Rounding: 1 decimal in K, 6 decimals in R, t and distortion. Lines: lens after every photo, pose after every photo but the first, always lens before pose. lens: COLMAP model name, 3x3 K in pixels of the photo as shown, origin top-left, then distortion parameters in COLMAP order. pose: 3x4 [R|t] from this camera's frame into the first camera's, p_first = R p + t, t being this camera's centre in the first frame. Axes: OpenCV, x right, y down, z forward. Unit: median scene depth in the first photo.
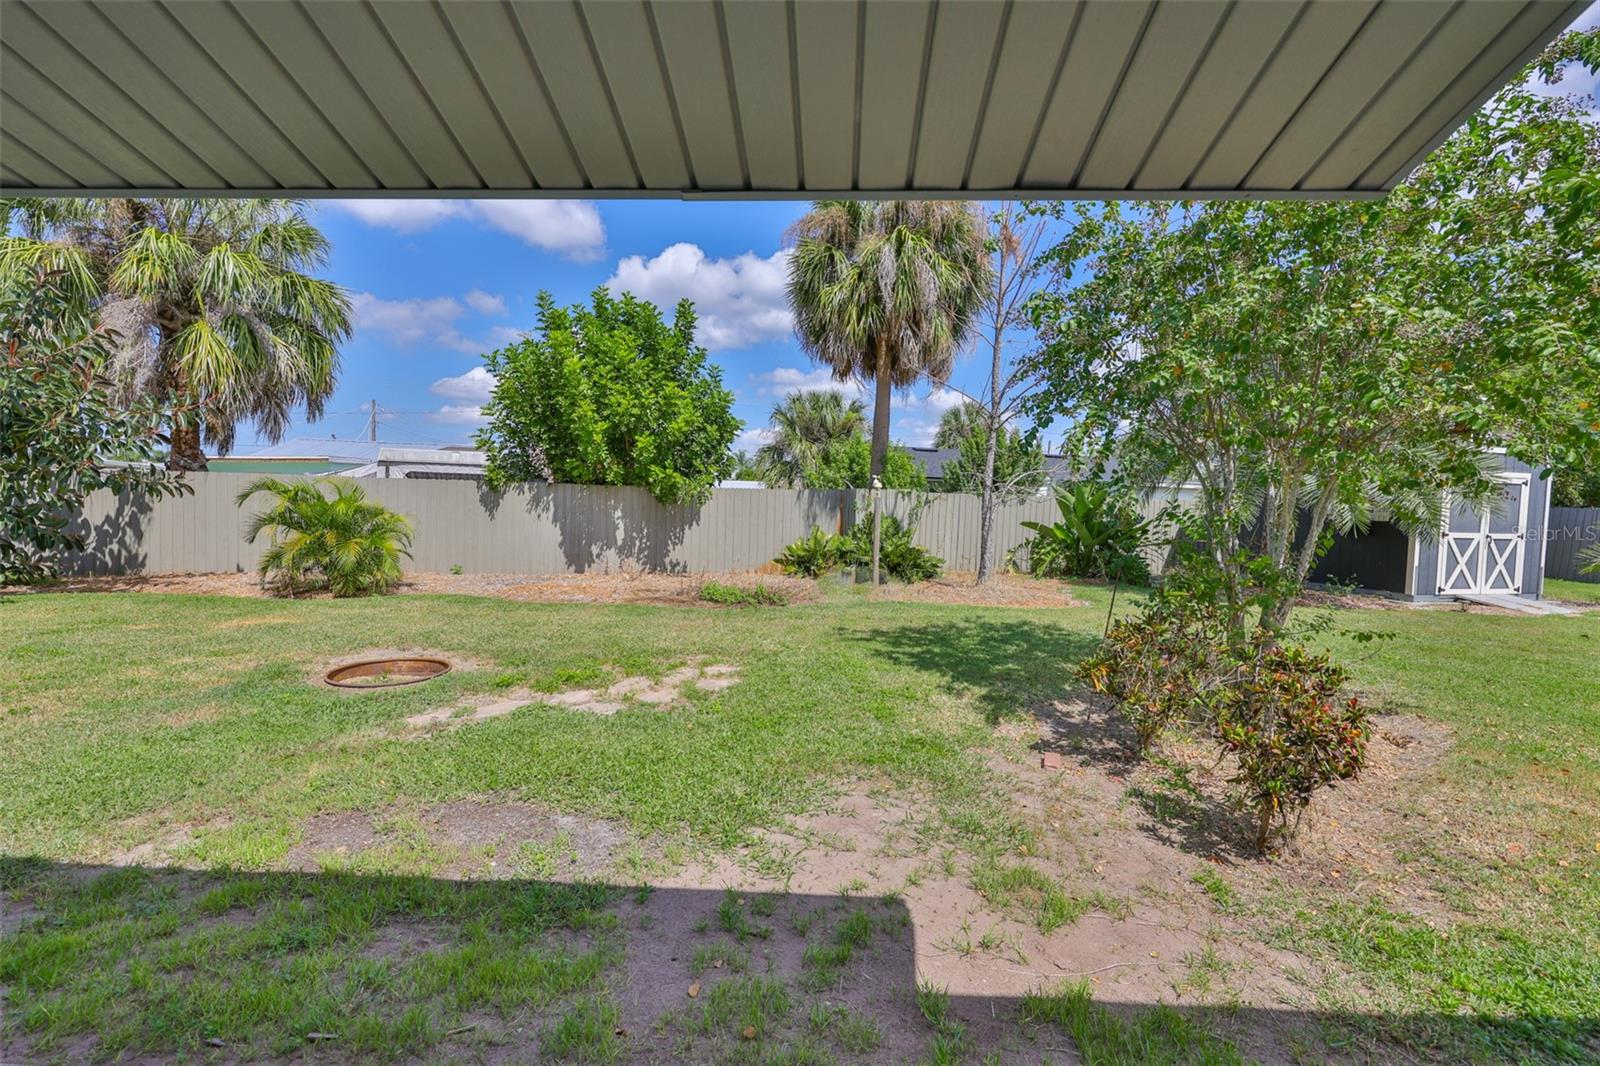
lens RADIAL K [[691.6, 0, 800.0], [0, 691.6, 533.0], [0, 0, 1]] dist [-0.002563, -0.000313]
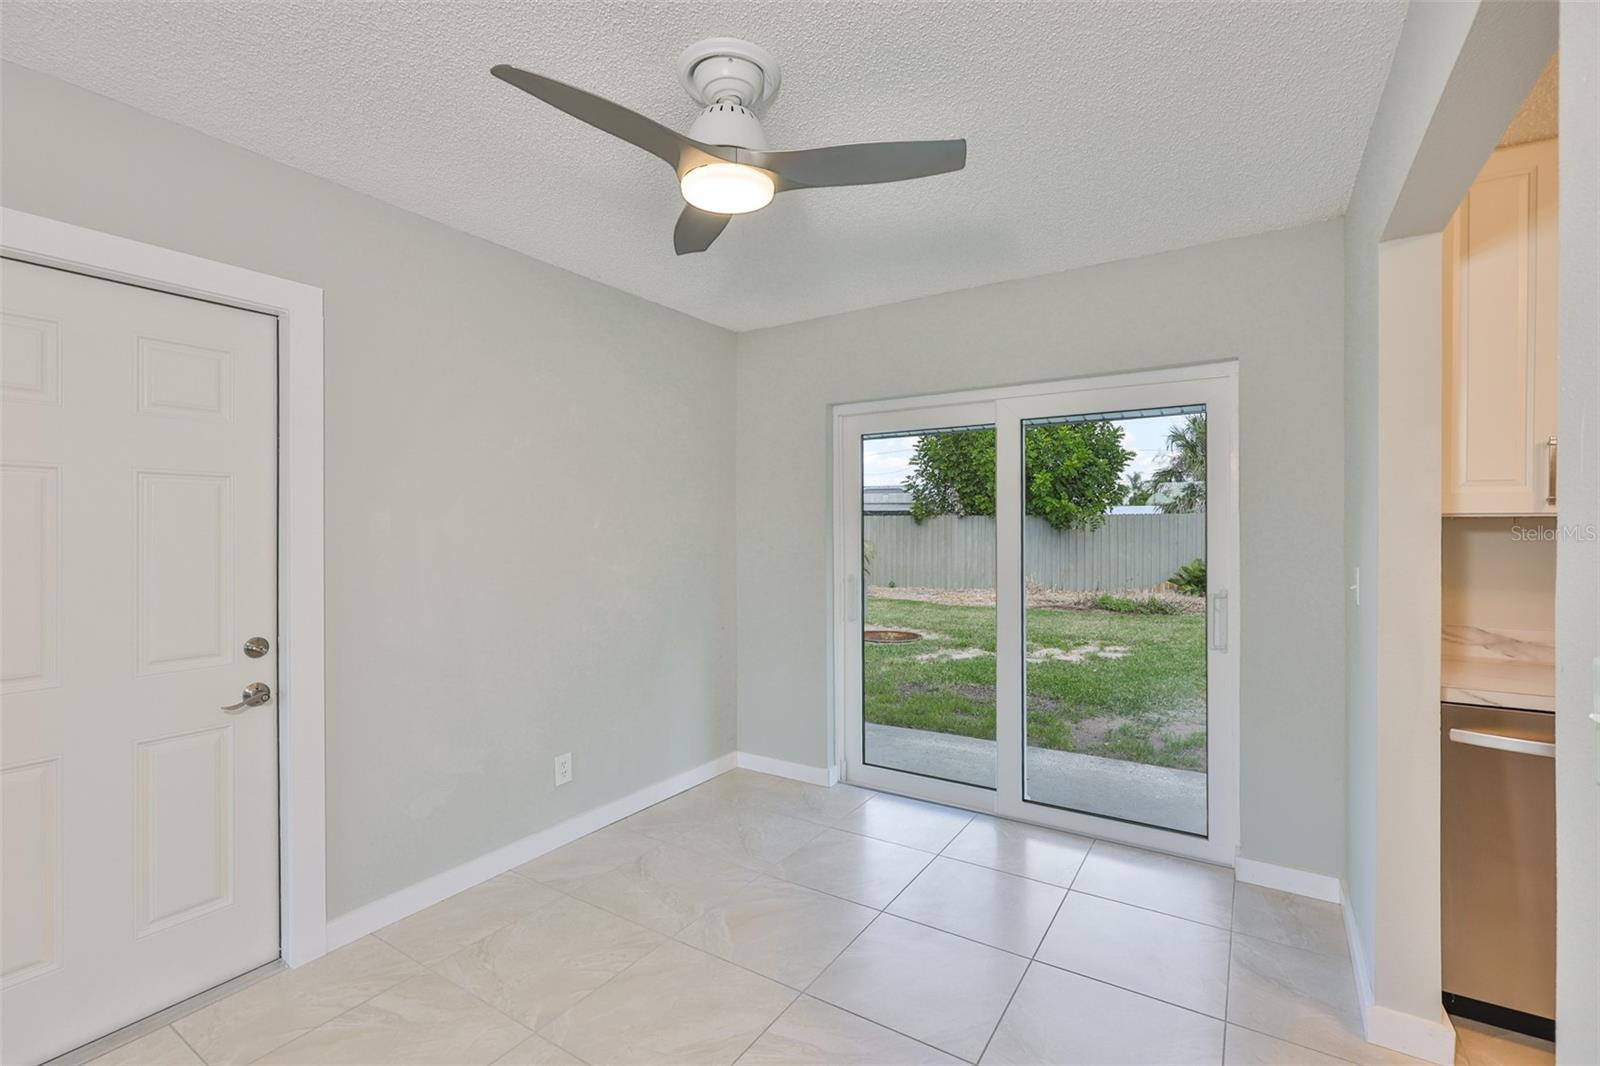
lens RADIAL K [[682.6, 0, 787.5], [0, 682.6, 527.3], [0, 0, 1]] dist [0.000271, -0.000045]
pose [[0.848532, -0.024699, -0.528568, 0.025231], [-0.003098, 0.998661, -0.051639, 0.015758], [0.529136, 0.045455, 0.847319, -0.236572]]
